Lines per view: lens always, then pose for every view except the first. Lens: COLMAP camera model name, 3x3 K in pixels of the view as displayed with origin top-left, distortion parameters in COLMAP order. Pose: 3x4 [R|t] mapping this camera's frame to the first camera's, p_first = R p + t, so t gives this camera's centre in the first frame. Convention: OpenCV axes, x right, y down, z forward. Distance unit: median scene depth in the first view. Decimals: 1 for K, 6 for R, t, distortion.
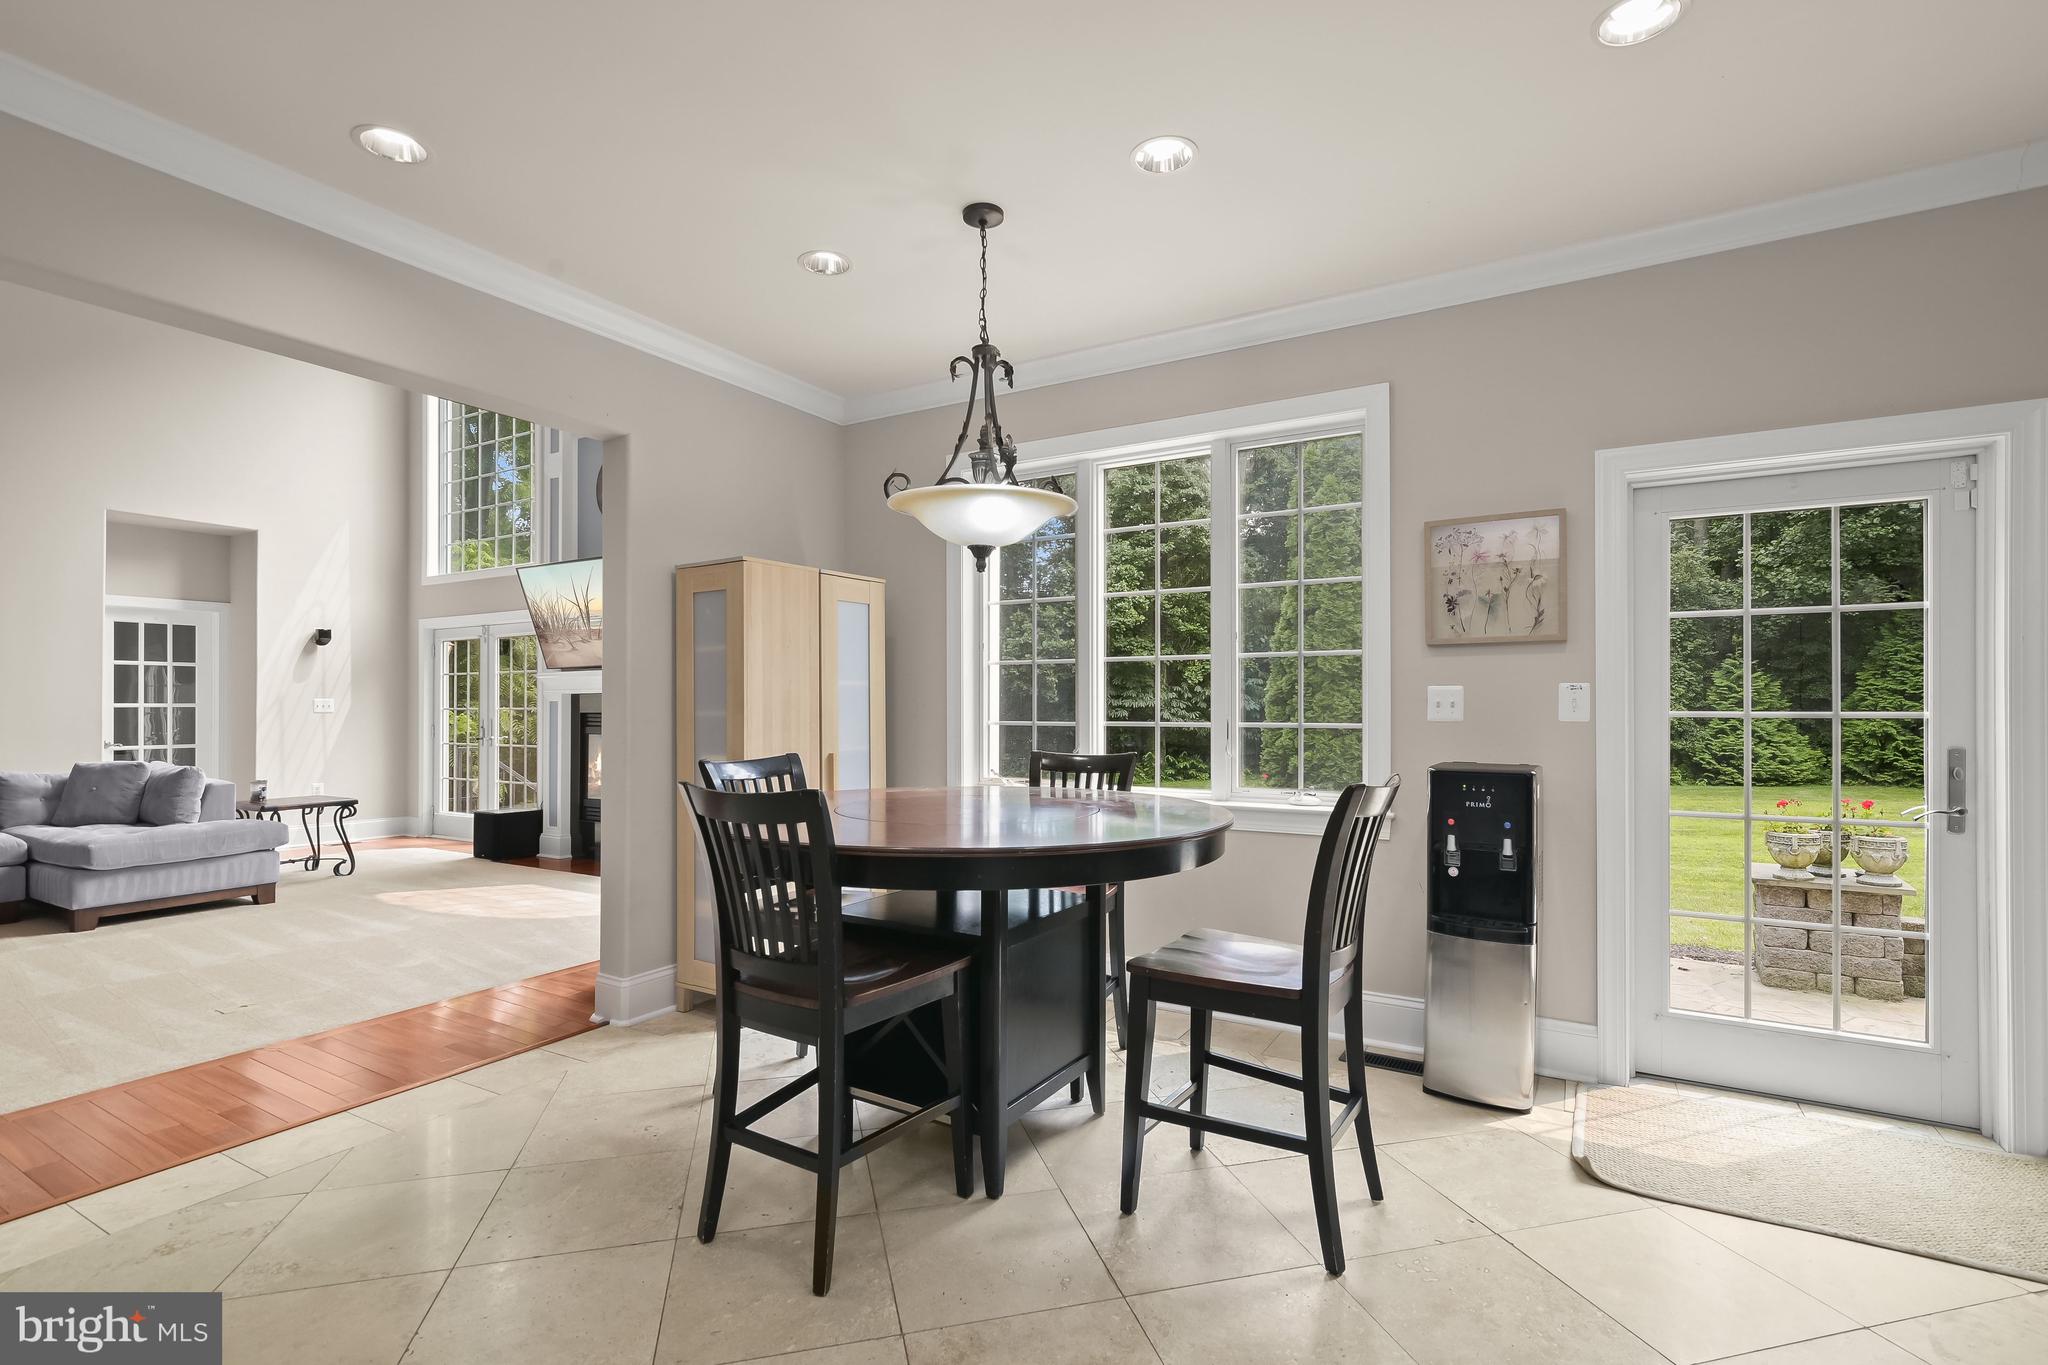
lens RADIAL K [[955.5, 0, 1015.0], [0, 955.5, 697.6], [0, 0, 1]] dist [0.004127, 0.001588]
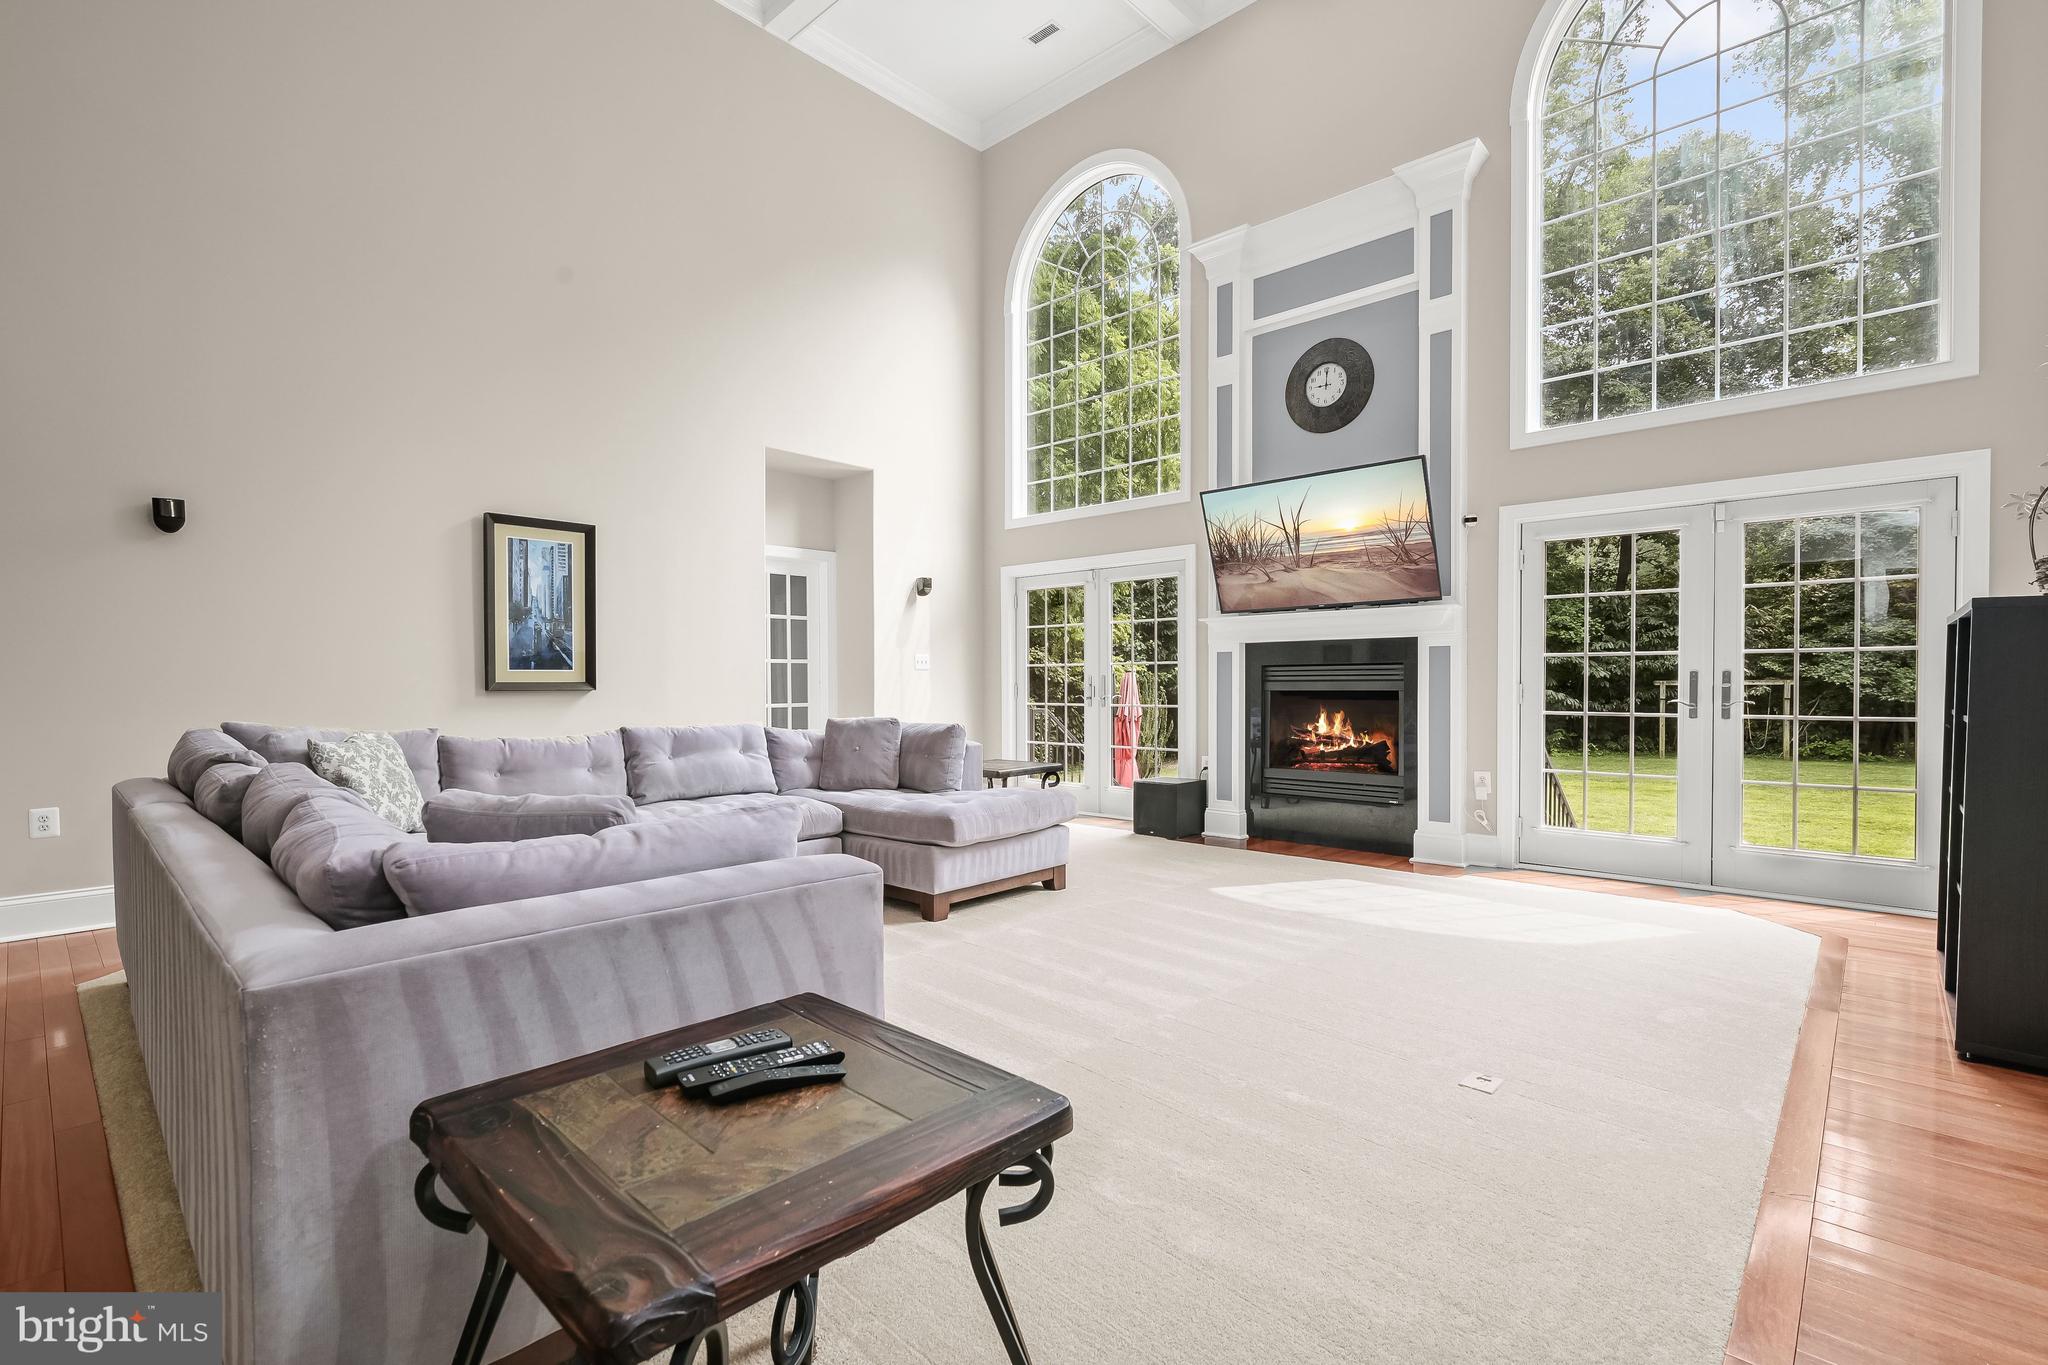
lens RADIAL K [[955.5, 0, 1014.0], [0, 955.5, 688.4], [0, 0, 1]] dist [0.004127, 0.001588]
pose [[0.978819, -0.002191, -0.204716, -0.536960], [0.005768, 0.999841, 0.016879, 0.022217], [0.204647, -0.017702, 0.978676, 0.151686]]
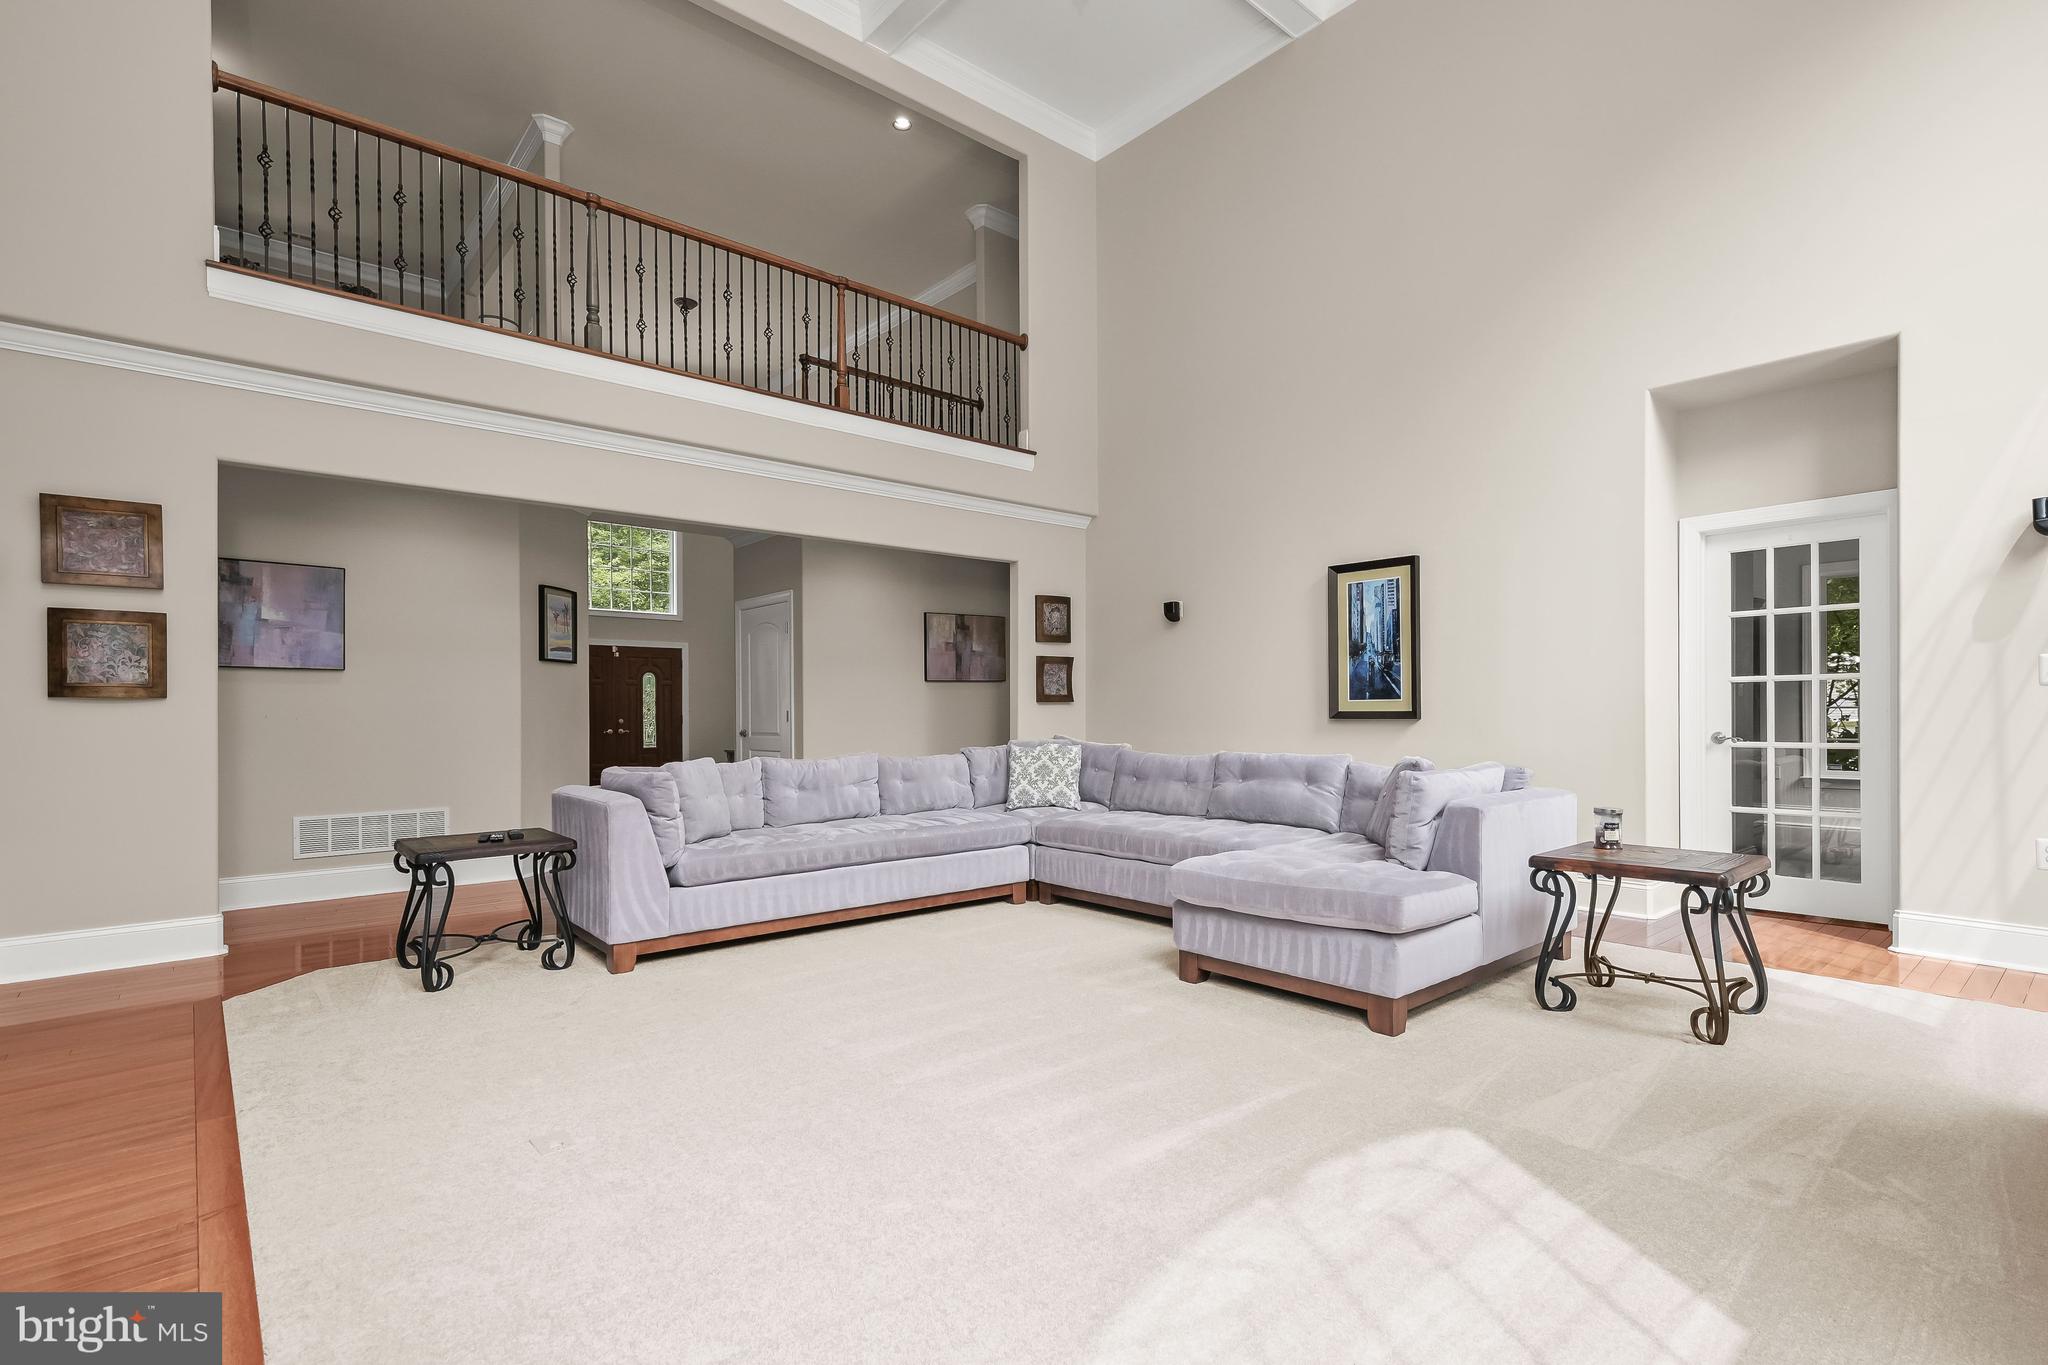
lens RADIAL K [[955.5, 0, 1027.4], [0, 955.5, 720.6], [0, 0, 1]] dist [0.004127, 0.001588]
pose [[-0.312731, 0.011421, -0.949773, -0.170931], [0.017124, 0.999833, 0.006384, 0.026069], [0.949687, -0.014268, -0.312875, 0.810922]]
